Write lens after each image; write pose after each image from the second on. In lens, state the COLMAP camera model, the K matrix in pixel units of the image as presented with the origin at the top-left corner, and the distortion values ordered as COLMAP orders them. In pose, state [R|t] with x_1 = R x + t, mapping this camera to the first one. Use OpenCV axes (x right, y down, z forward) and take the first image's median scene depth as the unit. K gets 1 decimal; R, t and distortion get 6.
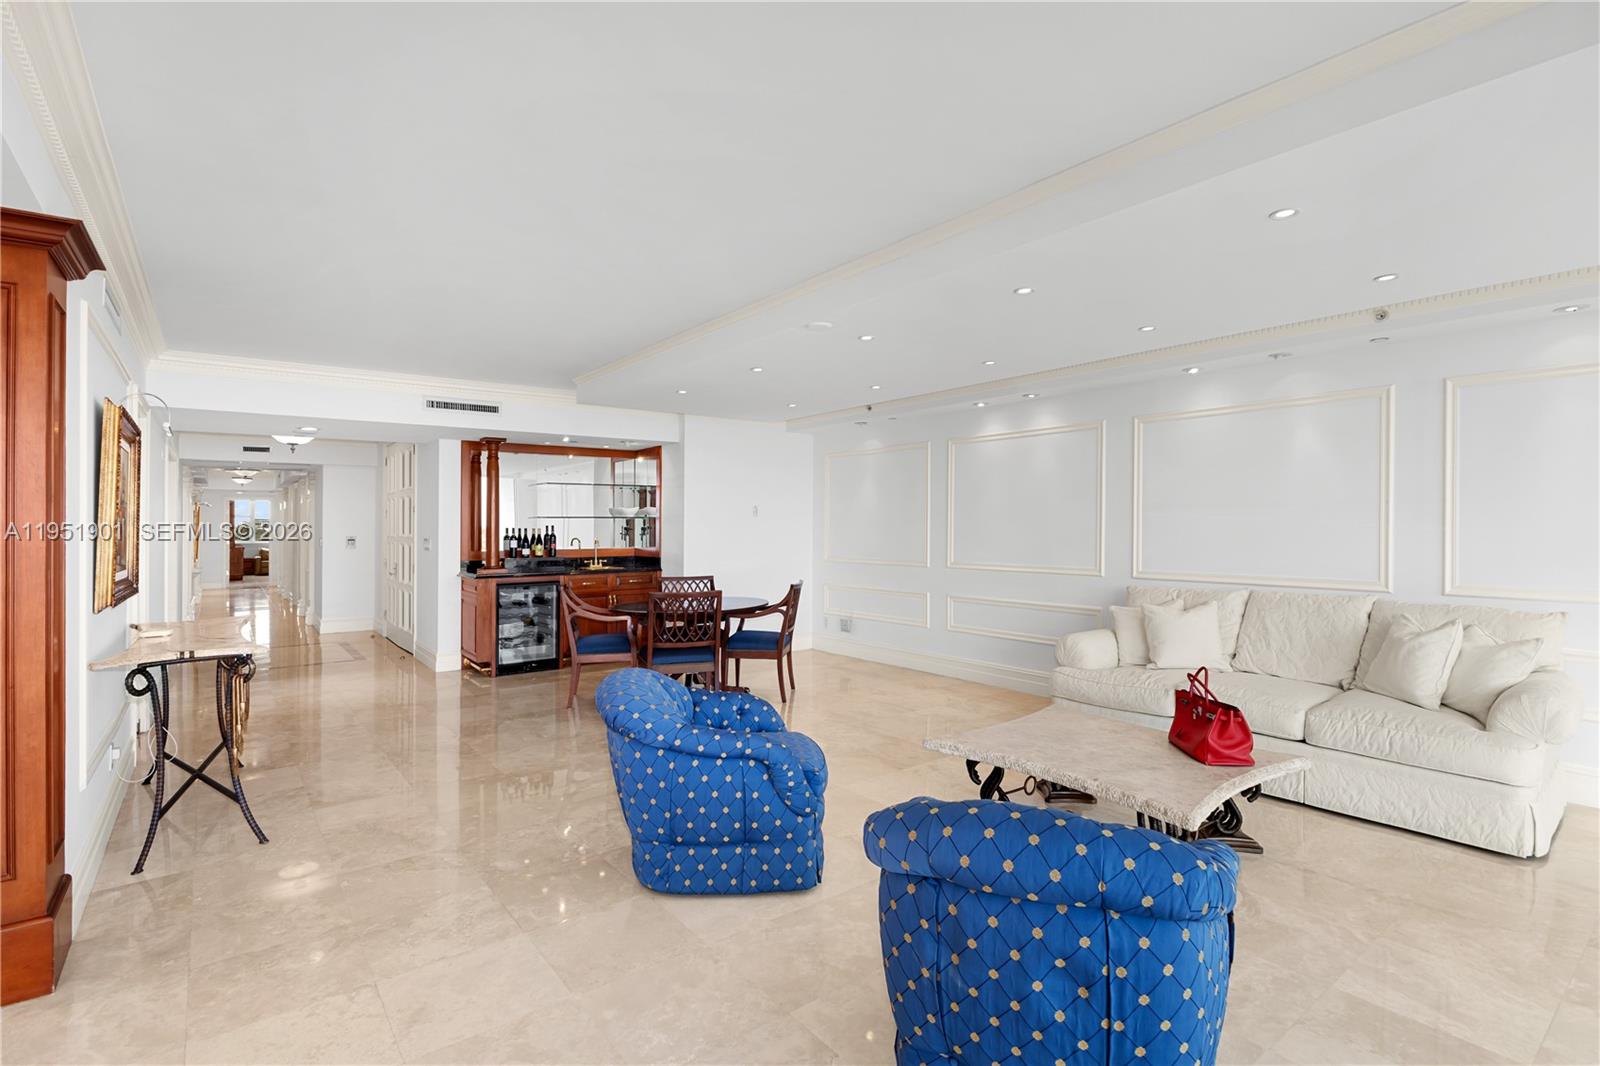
lens RADIAL K [[750.7, 0, 801.9], [0, 750.7, 534.1], [0, 0, 1]] dist [-0.003266, -0.000118]
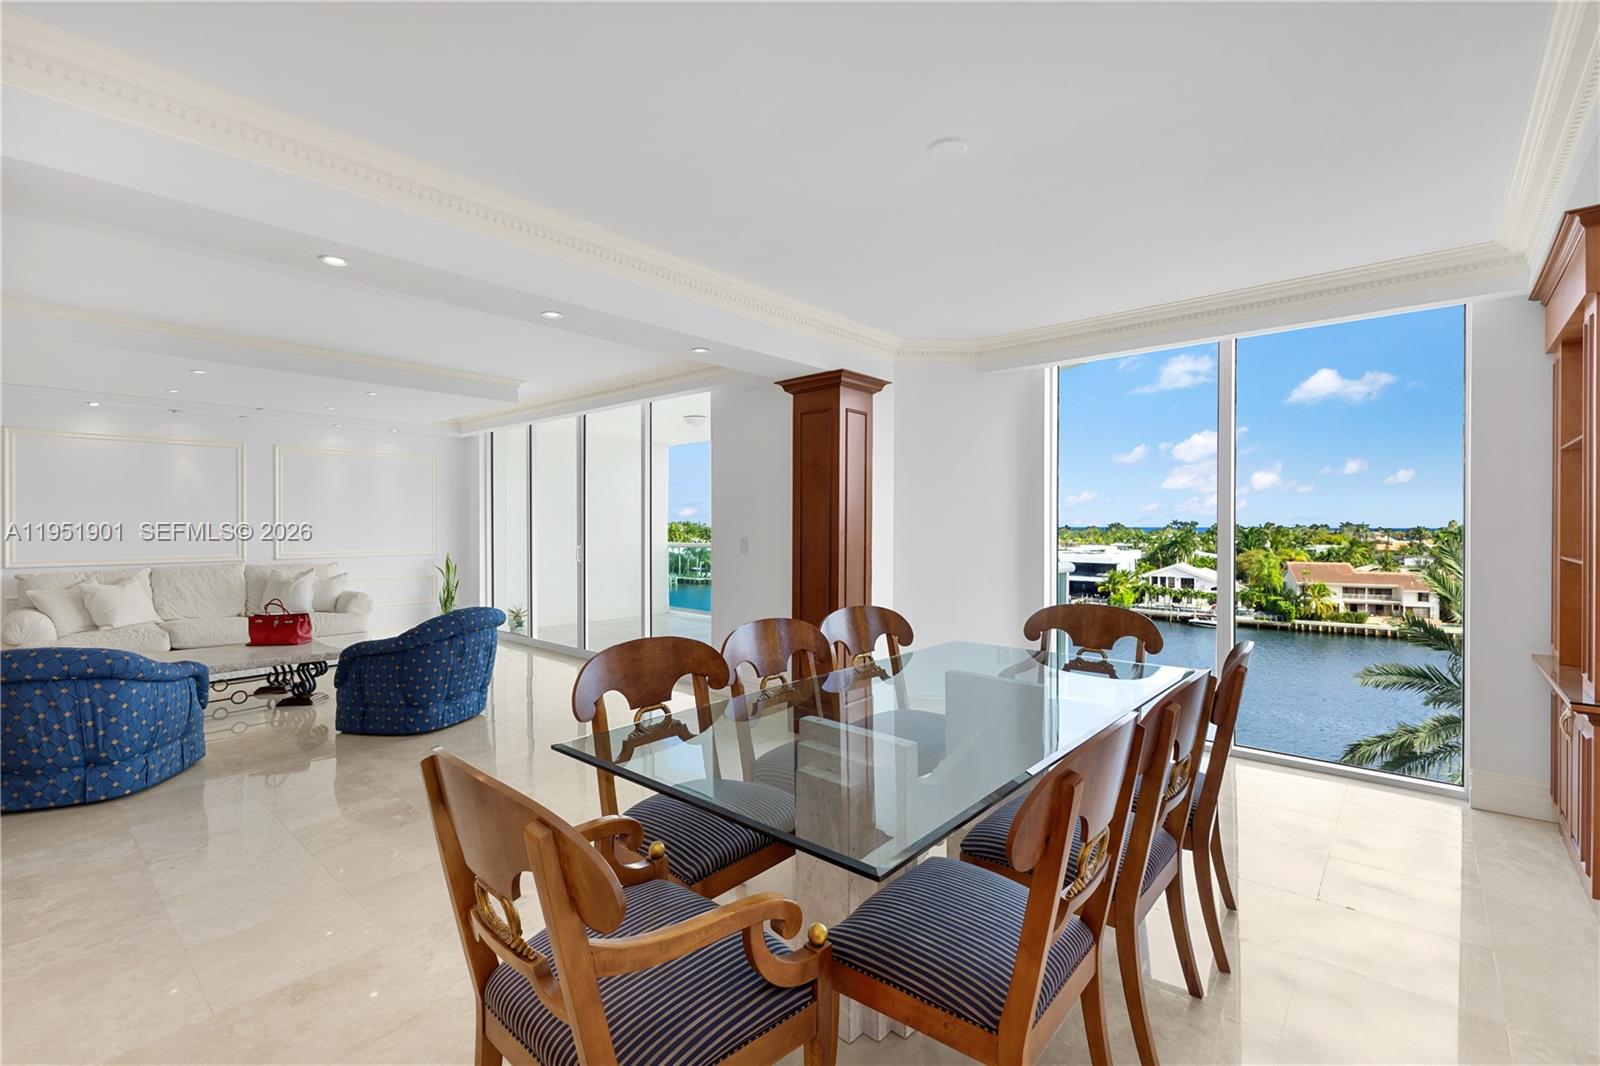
lens RADIAL K [[719.9, 0, 803.9], [0, 719.9, 529.7], [0, 0, 1]] dist [0.008885, -0.001485]
pose [[-0.192712, -0.003686, 0.981248, -4.593510], [0.003785, 0.999983, 0.004500, 0.010199], [-0.981248, 0.004581, -0.192695, 0.190410]]
